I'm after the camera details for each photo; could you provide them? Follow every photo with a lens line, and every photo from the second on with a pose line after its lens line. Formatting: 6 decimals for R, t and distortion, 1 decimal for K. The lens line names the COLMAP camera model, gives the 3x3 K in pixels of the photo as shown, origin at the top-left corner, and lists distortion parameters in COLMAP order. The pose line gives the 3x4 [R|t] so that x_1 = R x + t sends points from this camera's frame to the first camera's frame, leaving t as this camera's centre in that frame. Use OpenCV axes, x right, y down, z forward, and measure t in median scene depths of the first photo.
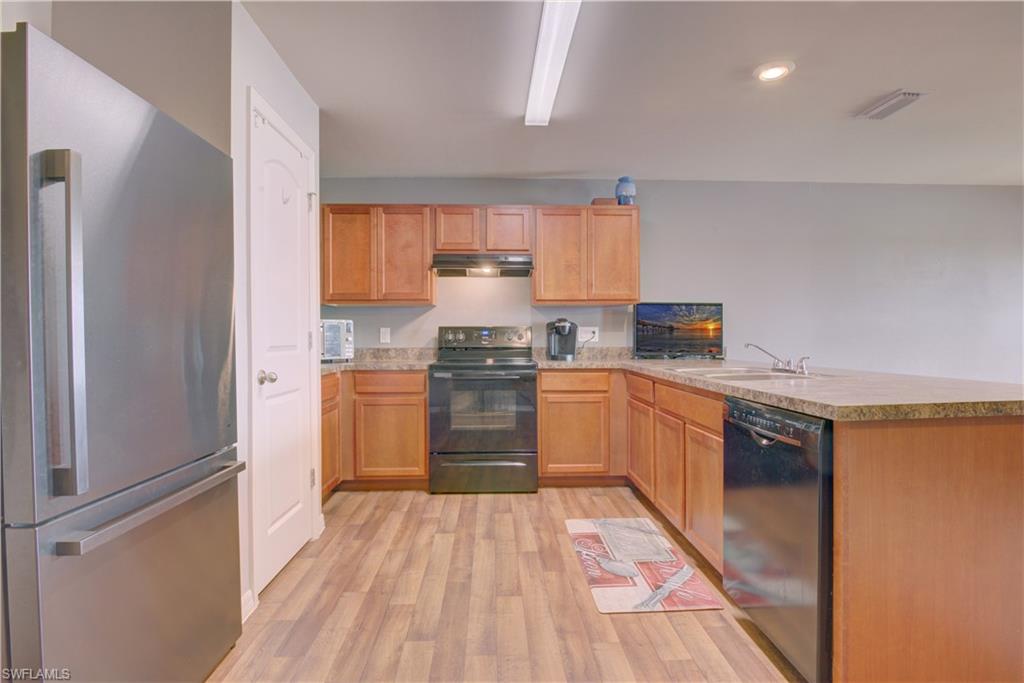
lens RADIAL K [[499.2, 0, 512.1], [0, 499.2, 342.7], [0, 0, 1]] dist [-0.024169, -0.000044]
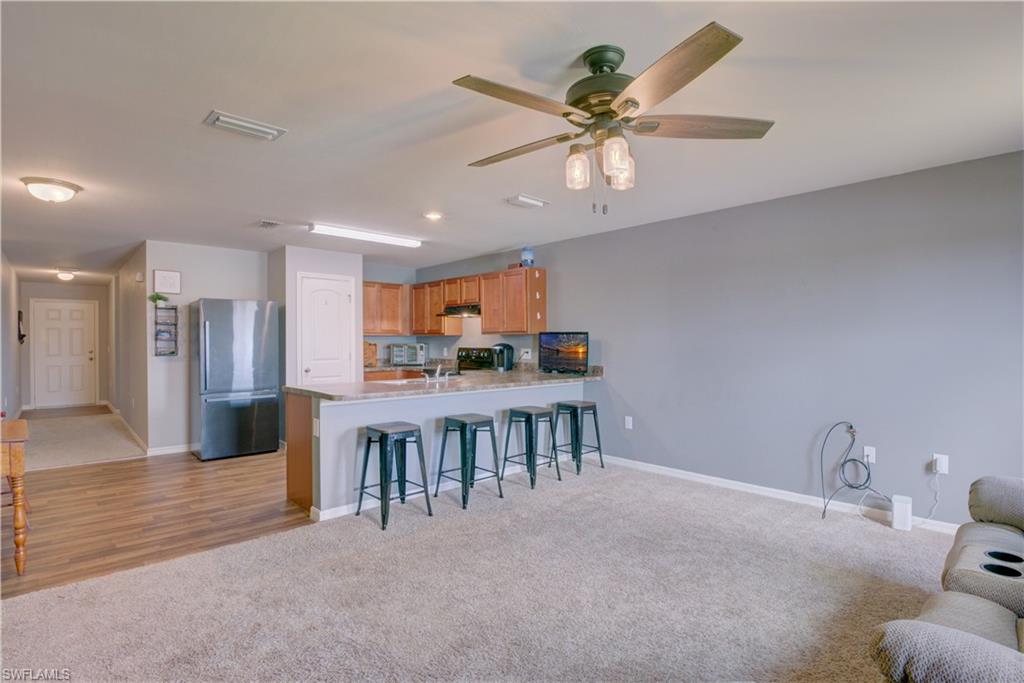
lens RADIAL K [[499.2, 0, 510.3], [0, 499.2, 342.4], [0, 0, 1]] dist [-0.024169, -0.000044]
pose [[0.650380, 0.005656, -0.759588, 1.368511], [-0.008634, 0.999963, 0.000053, -0.055301], [0.759560, 0.006524, 0.650404, 0.016467]]
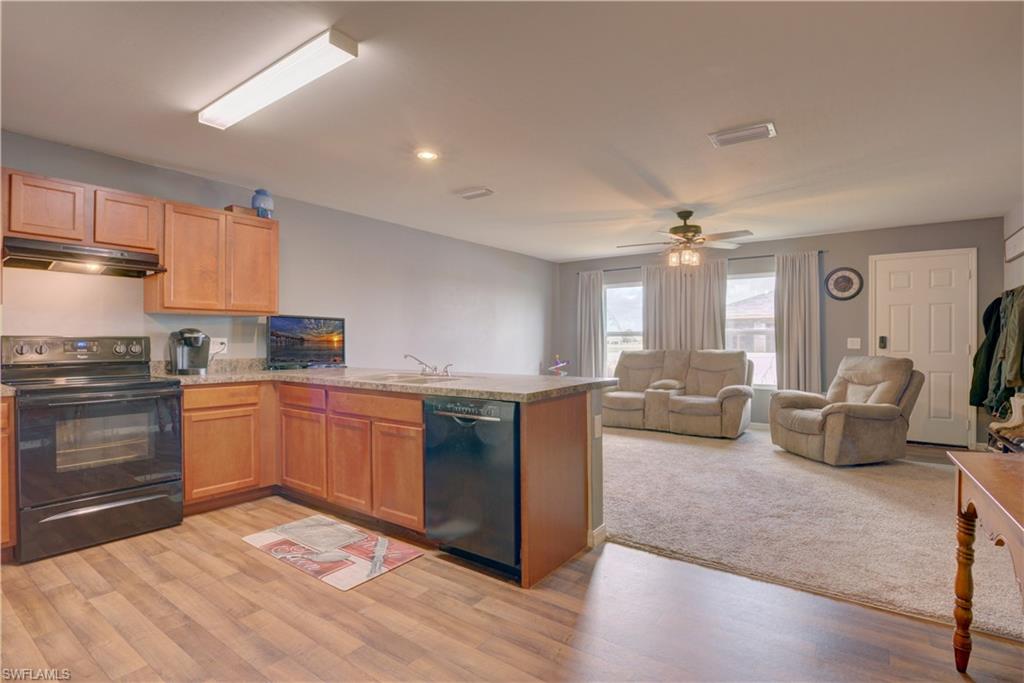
lens RADIAL K [[499.2, 0, 513.1], [0, 499.2, 342.9], [0, 0, 1]] dist [-0.024169, -0.000044]
pose [[0.618518, 0.001906, 0.785768, -0.257588], [0.006467, 0.999951, -0.007516, -0.012618], [-0.785744, 0.009731, 0.618475, -0.016682]]
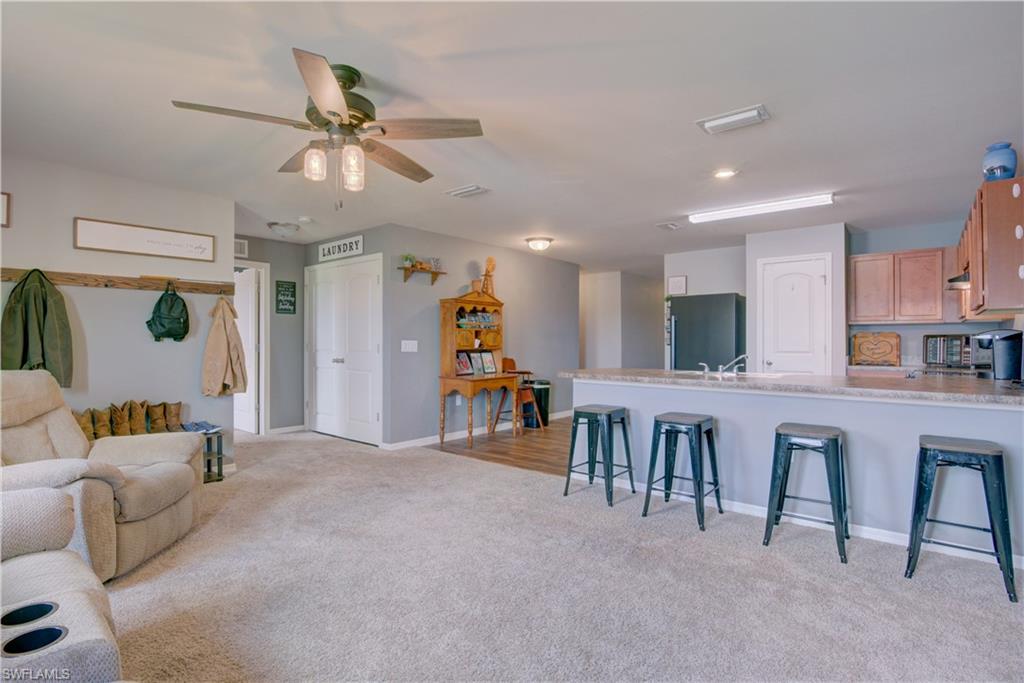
lens RADIAL K [[499.2, 0, 515.2], [0, 499.2, 344.6], [0, 0, 1]] dist [-0.024169, -0.000044]
pose [[-0.668363, 0.010602, -0.743760, 1.349853], [-0.008862, 0.999714, 0.022214, -0.040685], [0.743782, 0.021438, -0.668078, 0.998721]]
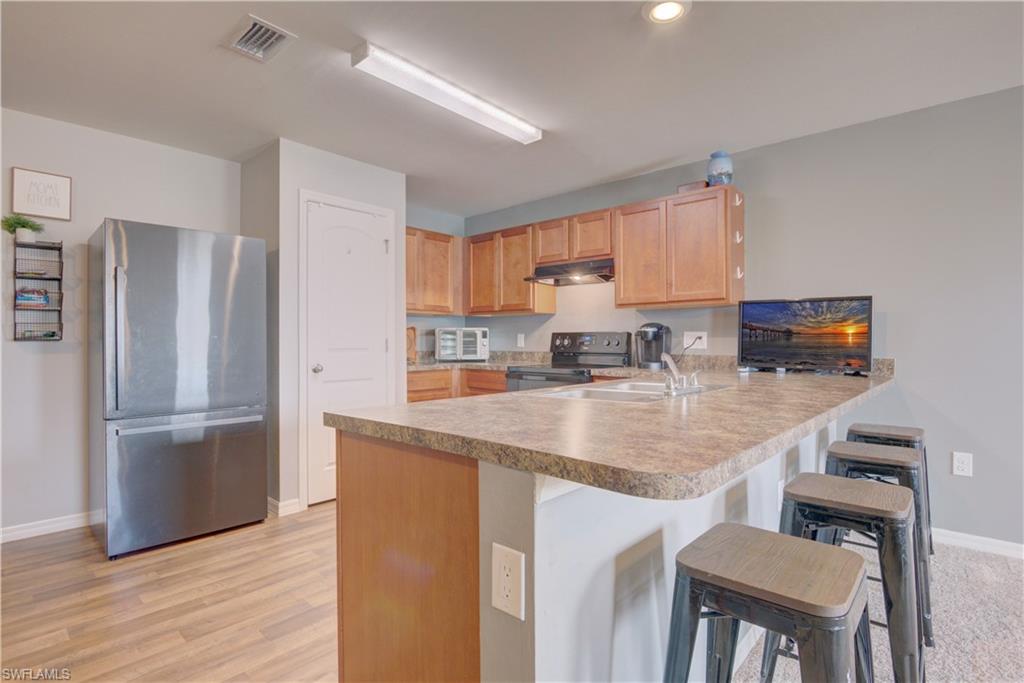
lens RADIAL K [[499.2, 0, 510.6], [0, 499.2, 342.8], [0, 0, 1]] dist [-0.024169, -0.000044]
pose [[0.712880, 0.007468, -0.701247, 0.591014], [-0.010383, 0.999946, 0.000094, -0.010051], [0.701210, 0.007214, 0.712919, 0.172087]]
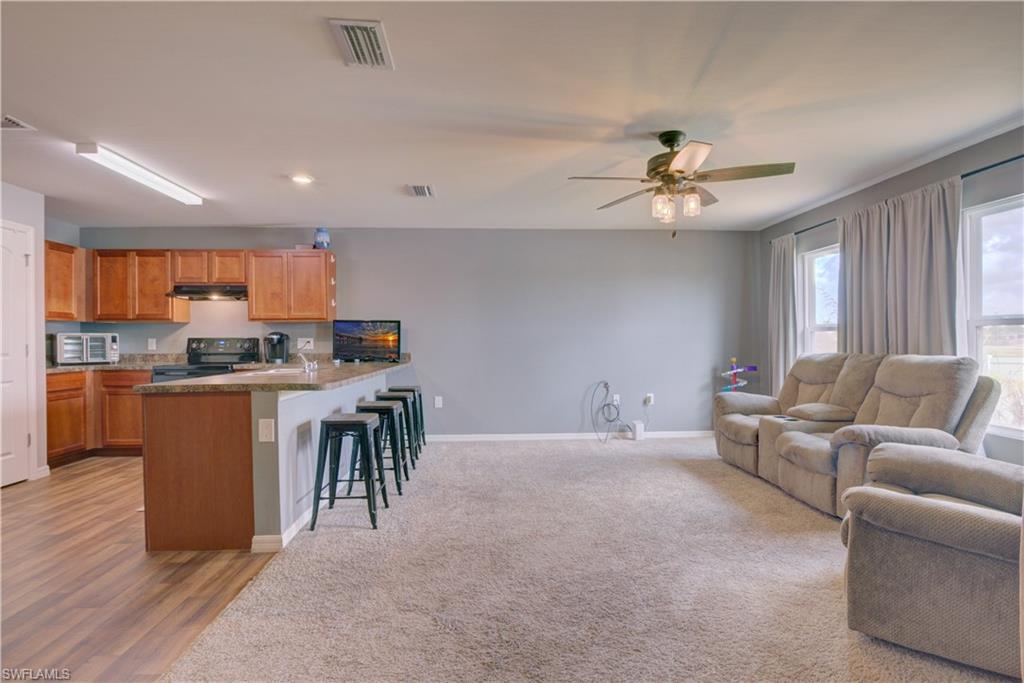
lens RADIAL K [[499.2, 0, 512.6], [0, 499.2, 341.8], [0, 0, 1]] dist [-0.024169, -0.000044]
pose [[0.999873, 0.001100, 0.015877, 0.762680], [-0.001005, 0.999981, -0.006041, -0.015678], [-0.015883, 0.006024, 0.999856, -0.377592]]
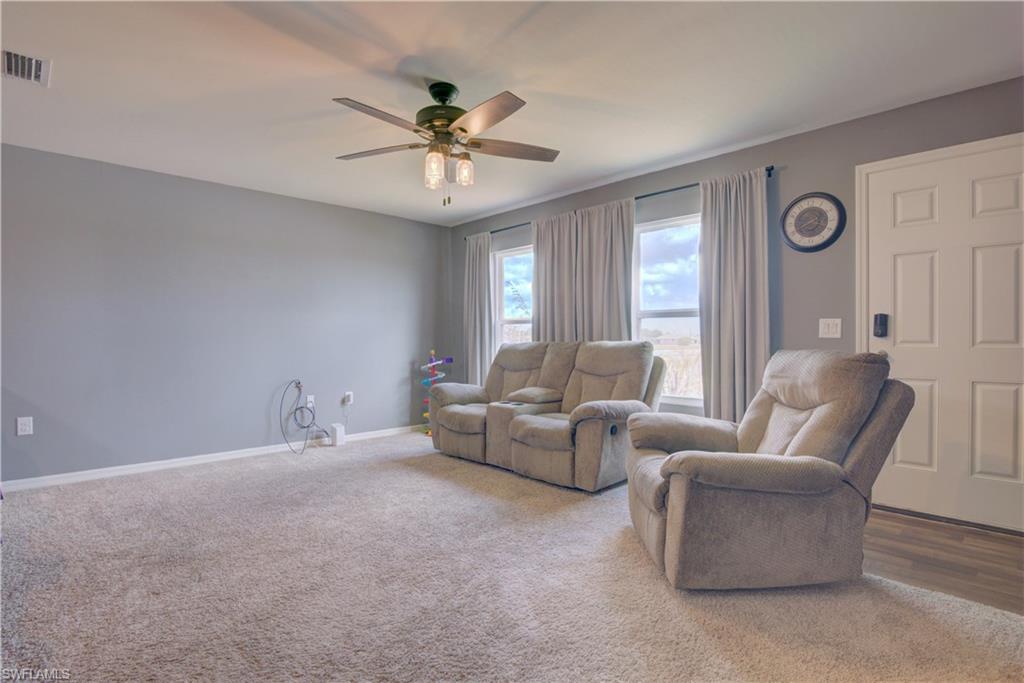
lens RADIAL K [[499.2, 0, 513.4], [0, 499.2, 342.1], [0, 0, 1]] dist [-0.024169, -0.000044]
pose [[0.742553, 0.001232, 0.669786, 0.632137], [0.005572, 0.999952, -0.008017, 0.011842], [-0.669764, 0.009685, 0.742511, -0.166638]]
